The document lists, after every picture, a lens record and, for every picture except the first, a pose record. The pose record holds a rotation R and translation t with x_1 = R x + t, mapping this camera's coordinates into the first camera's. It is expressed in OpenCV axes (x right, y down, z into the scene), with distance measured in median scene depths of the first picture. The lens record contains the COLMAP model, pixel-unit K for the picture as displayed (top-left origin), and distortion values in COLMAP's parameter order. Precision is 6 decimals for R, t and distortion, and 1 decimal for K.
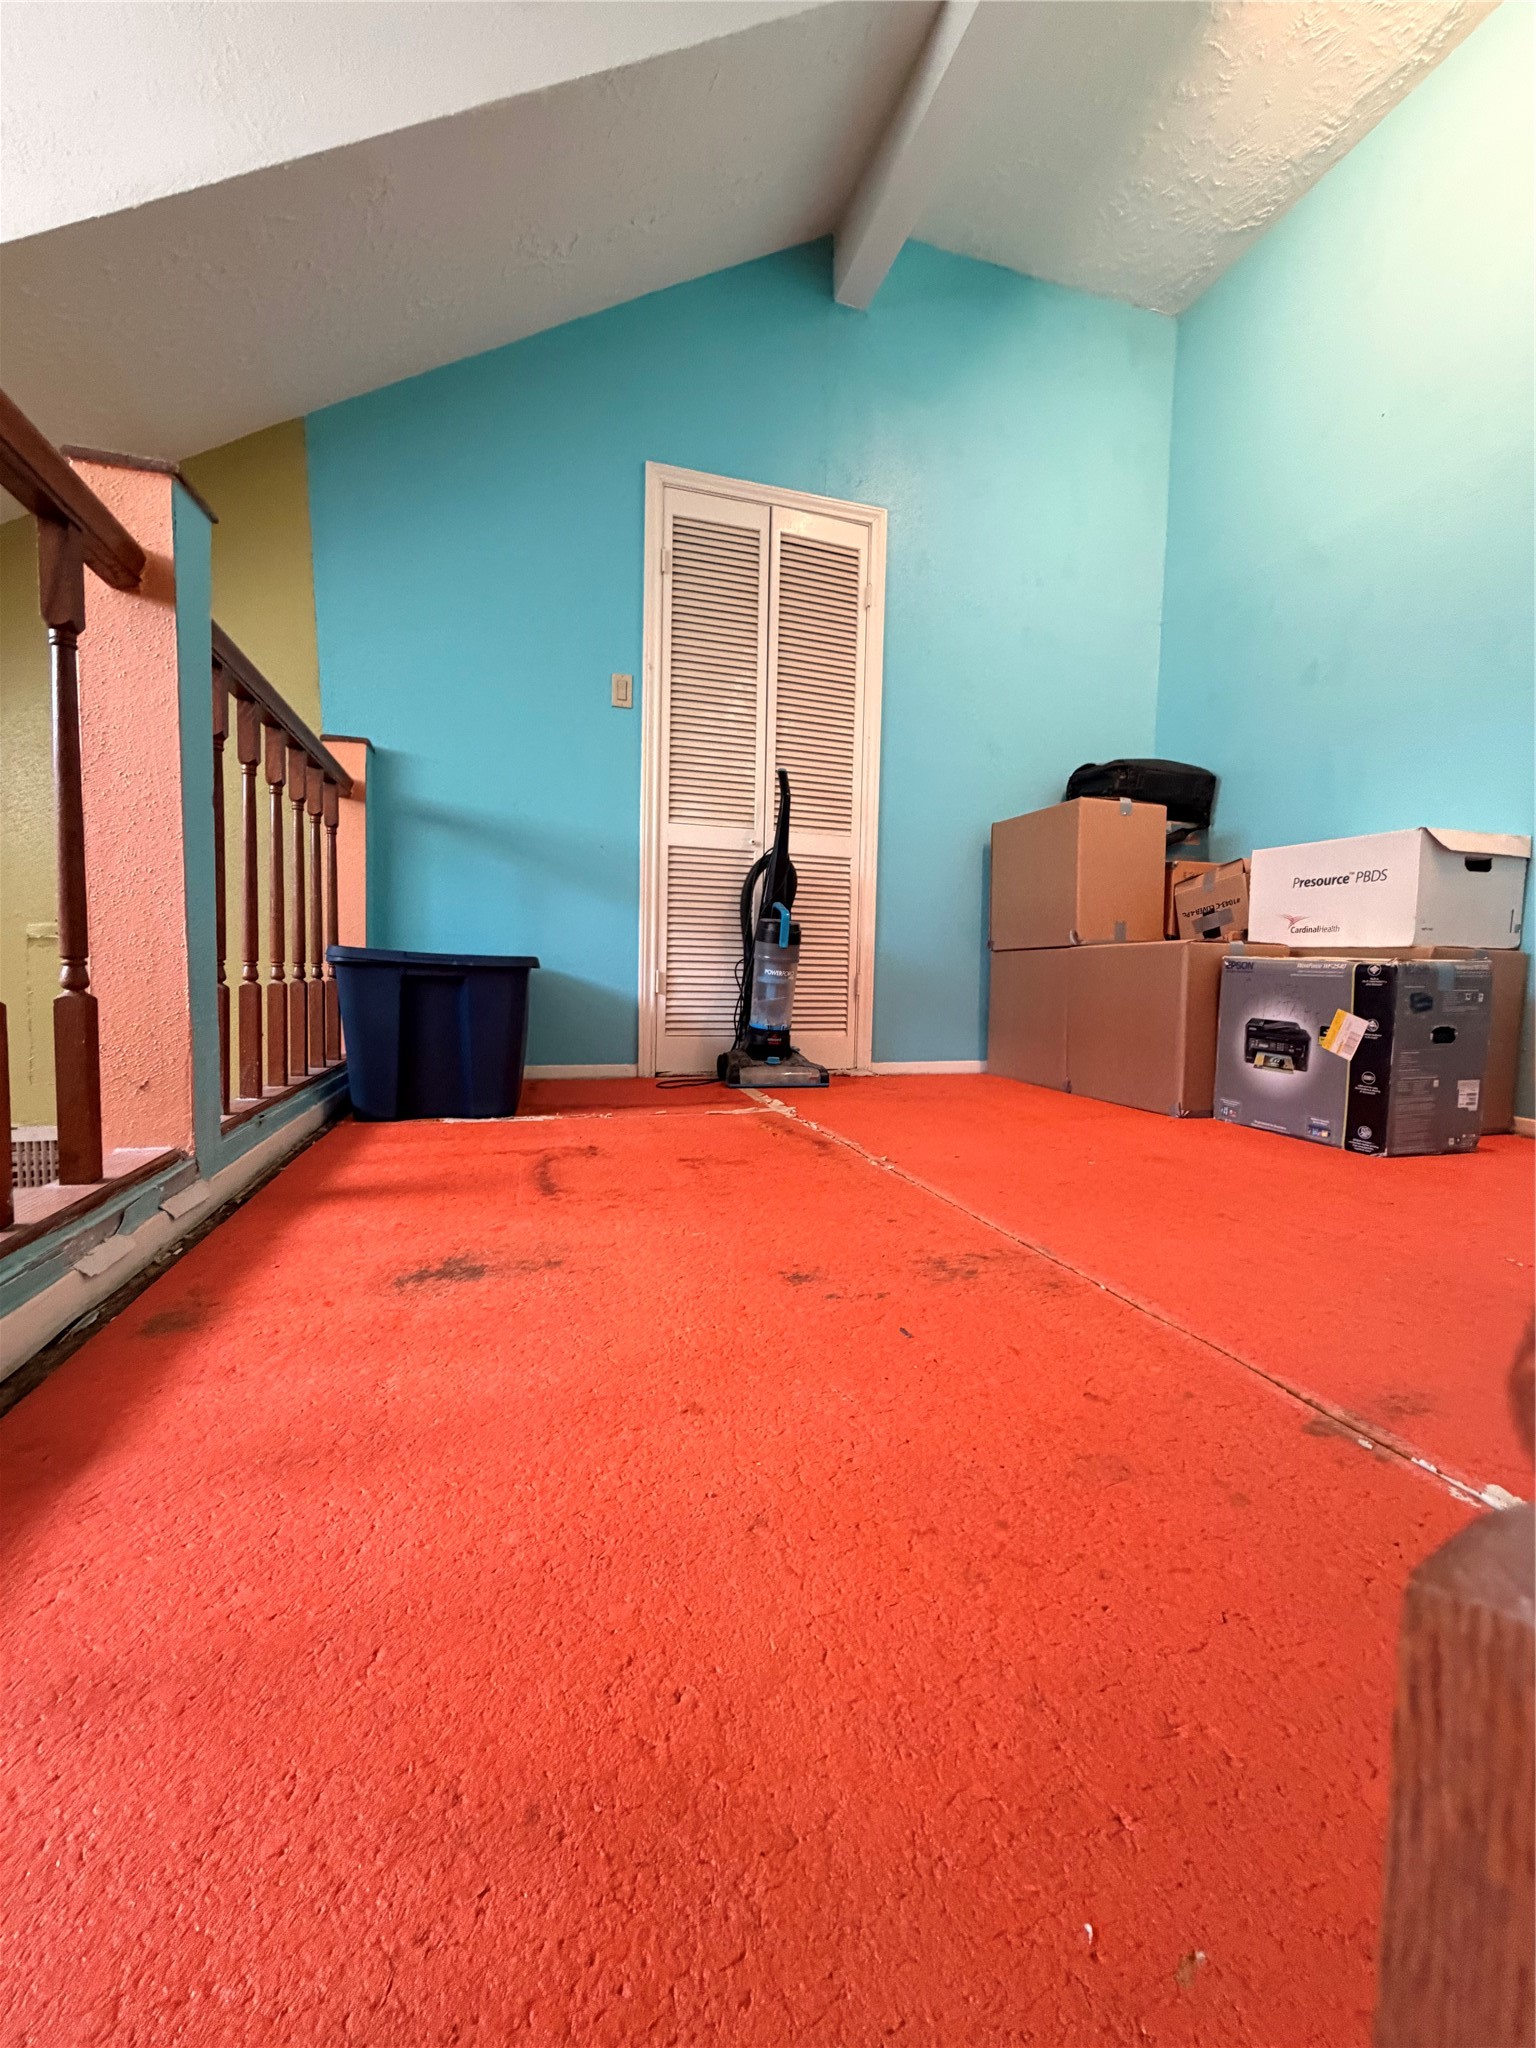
lens RADIAL K [[818.0, 0, 770.8], [0, 818.0, 1018.1], [0, 0, 1]] dist [0.000033, 0.000098]
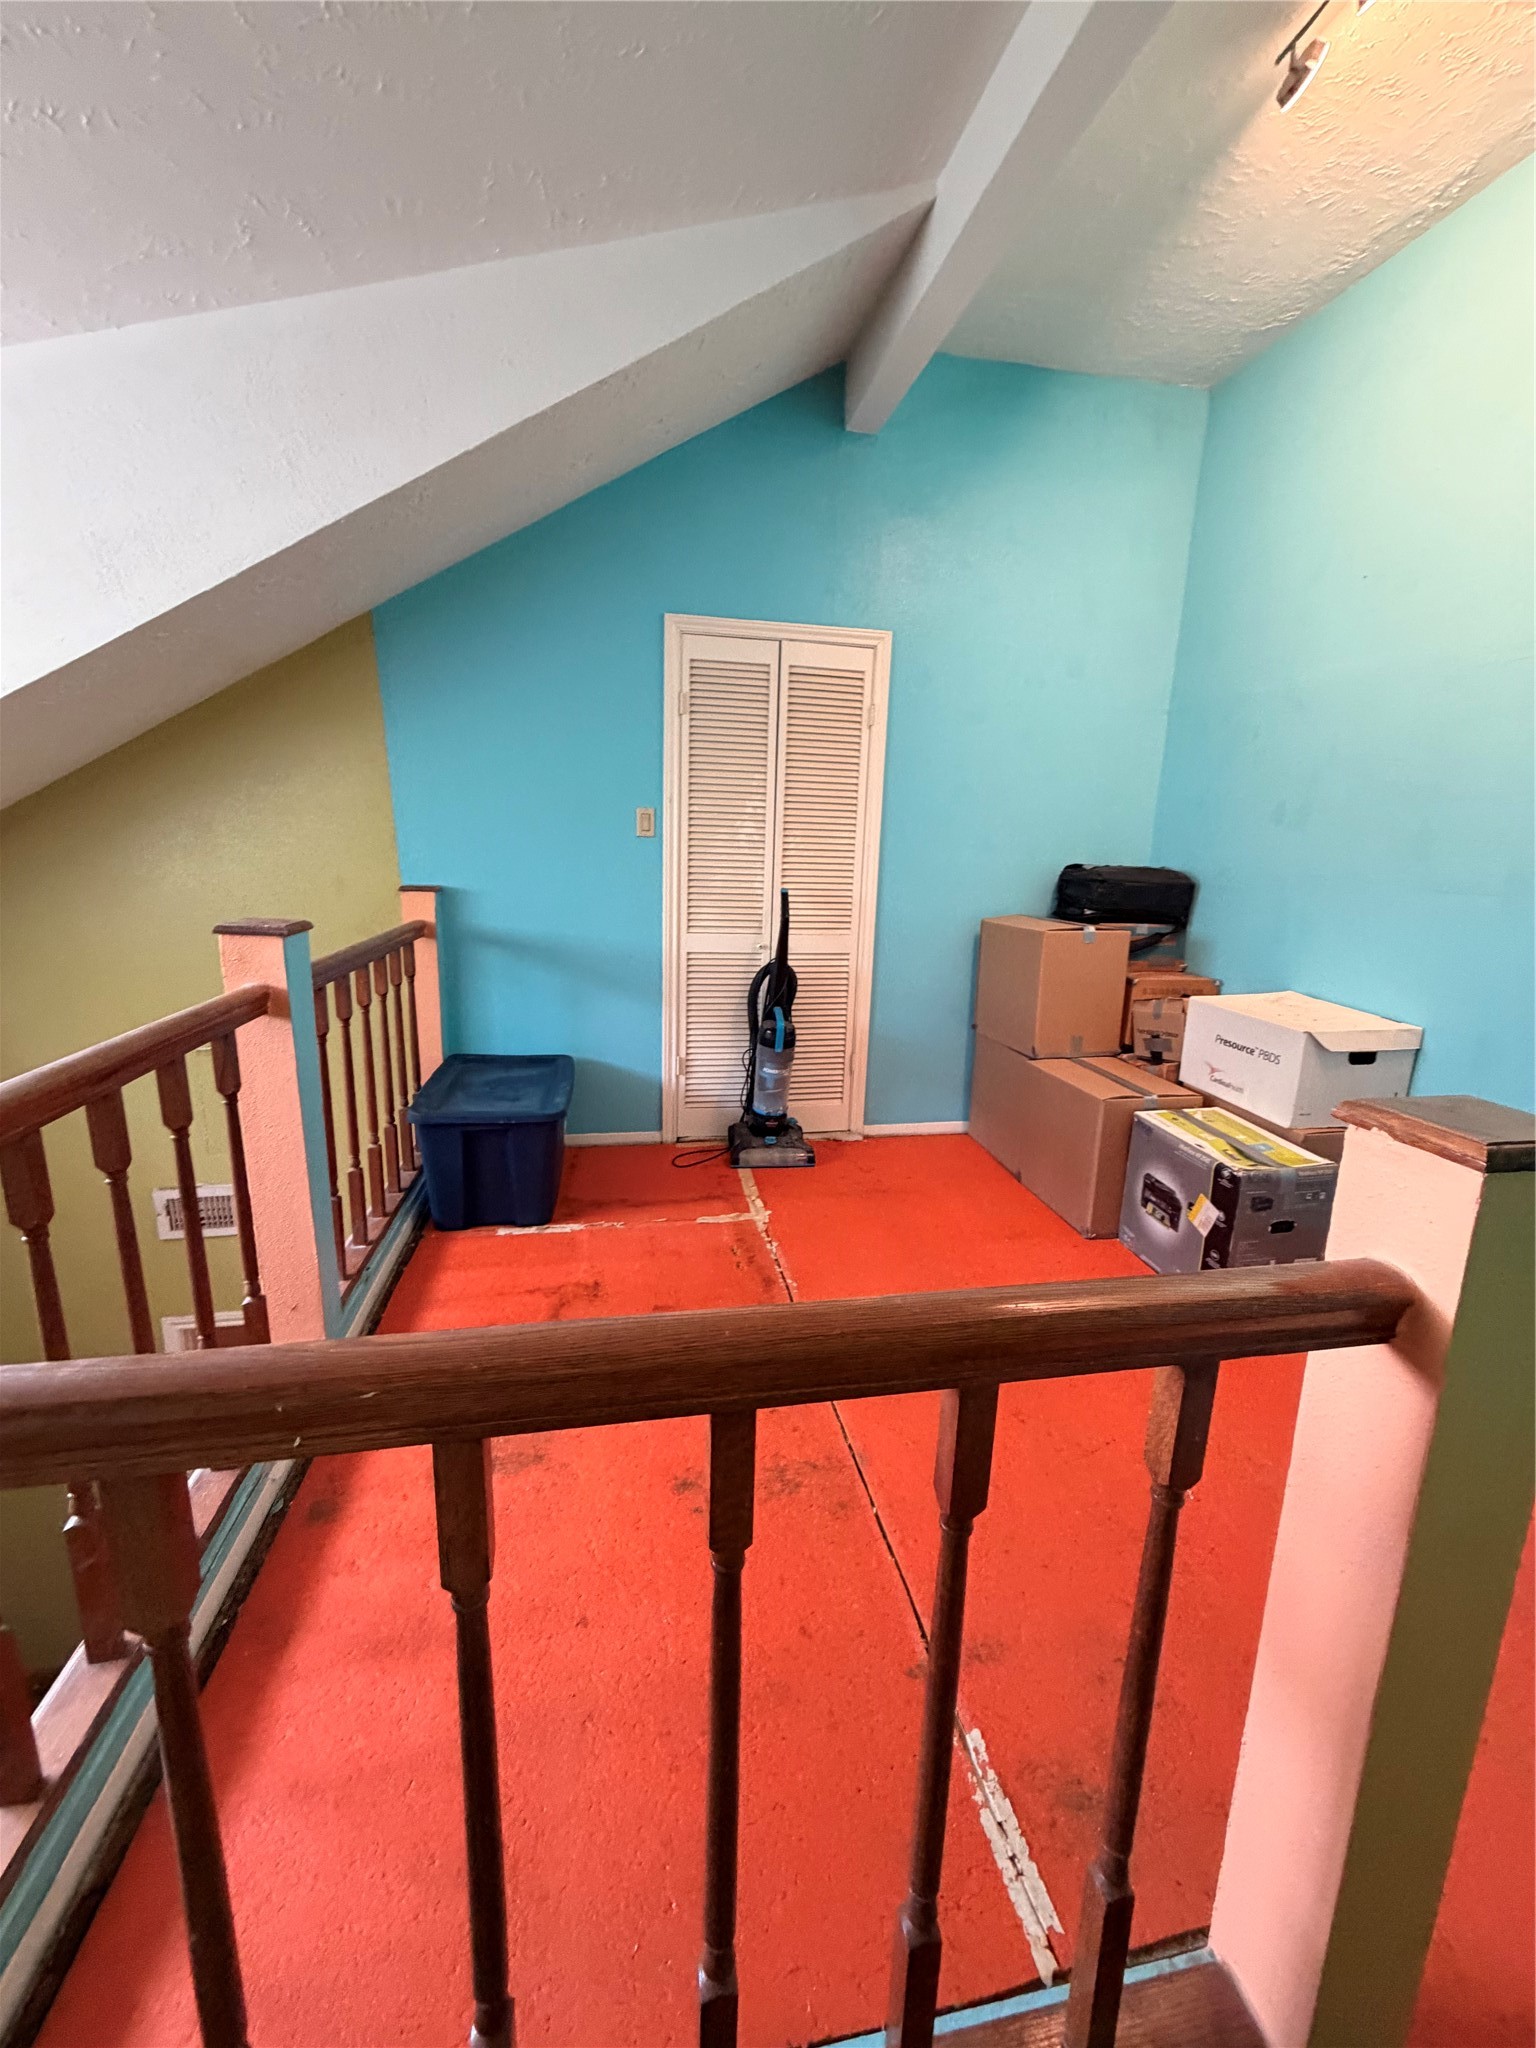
lens RADIAL K [[818.0, 0, 770.8], [0, 818.0, 1018.1], [0, 0, 1]] dist [0.000033, 0.000098]
pose [[0.993695, 0.032599, -0.107270, 0.125707], [-0.016199, 0.988501, 0.150341, -0.303511], [0.110937, -0.147656, 0.982797, -0.153663]]
